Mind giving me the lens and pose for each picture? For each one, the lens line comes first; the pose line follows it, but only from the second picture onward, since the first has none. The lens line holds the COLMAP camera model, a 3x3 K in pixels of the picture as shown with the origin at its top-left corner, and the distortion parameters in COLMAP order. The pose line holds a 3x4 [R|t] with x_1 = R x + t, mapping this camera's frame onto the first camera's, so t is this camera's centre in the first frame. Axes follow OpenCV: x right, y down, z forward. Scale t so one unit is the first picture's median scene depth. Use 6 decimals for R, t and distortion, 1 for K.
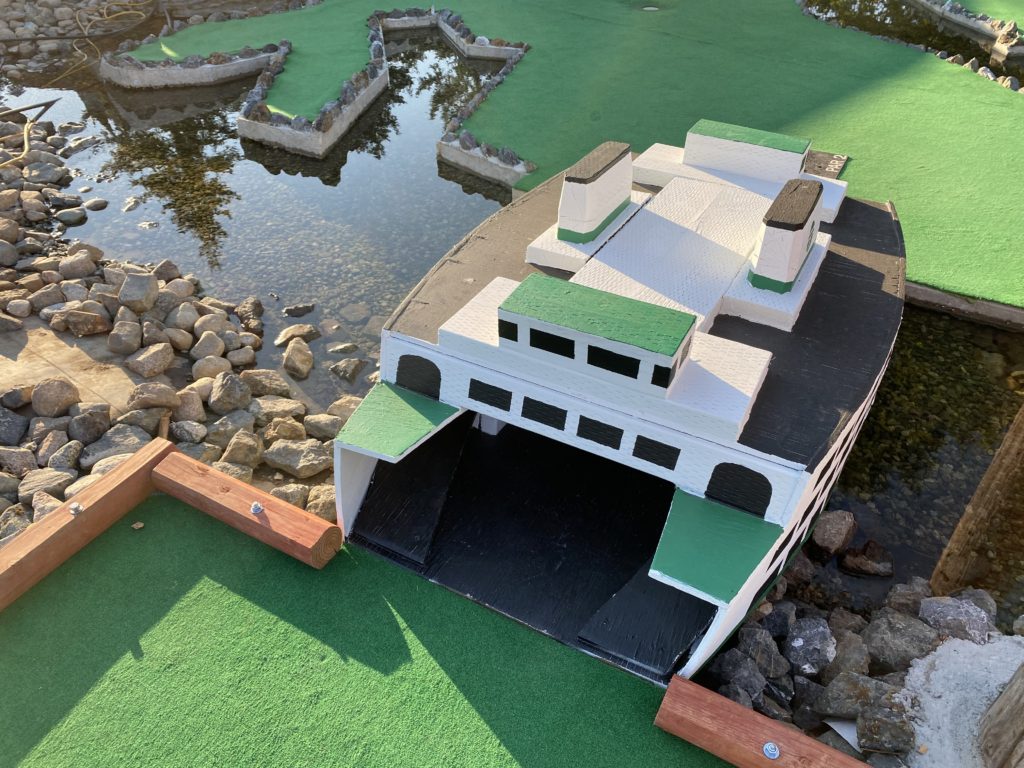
lens RADIAL K [[782.7, 0, 518.2], [0, 782.7, 378.9], [0, 0, 1]] dist [0.042622, -0.044024]
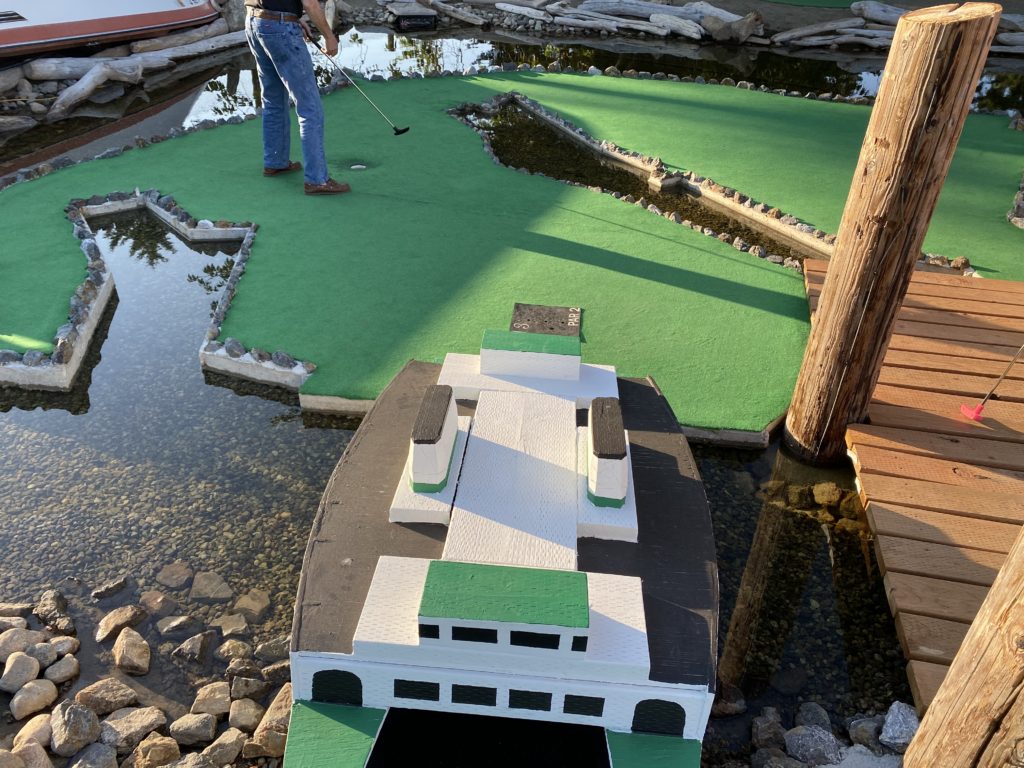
lens RADIAL K [[782.7, 0, 509.7], [0, 782.7, 379.1], [0, 0, 1]] dist [0.042622, -0.044024]
pose [[0.918654, -0.188527, 0.347177, -0.123537], [0.217913, 0.974824, -0.047256, -0.181654], [-0.329528, 0.119066, 0.936608, -0.045398]]
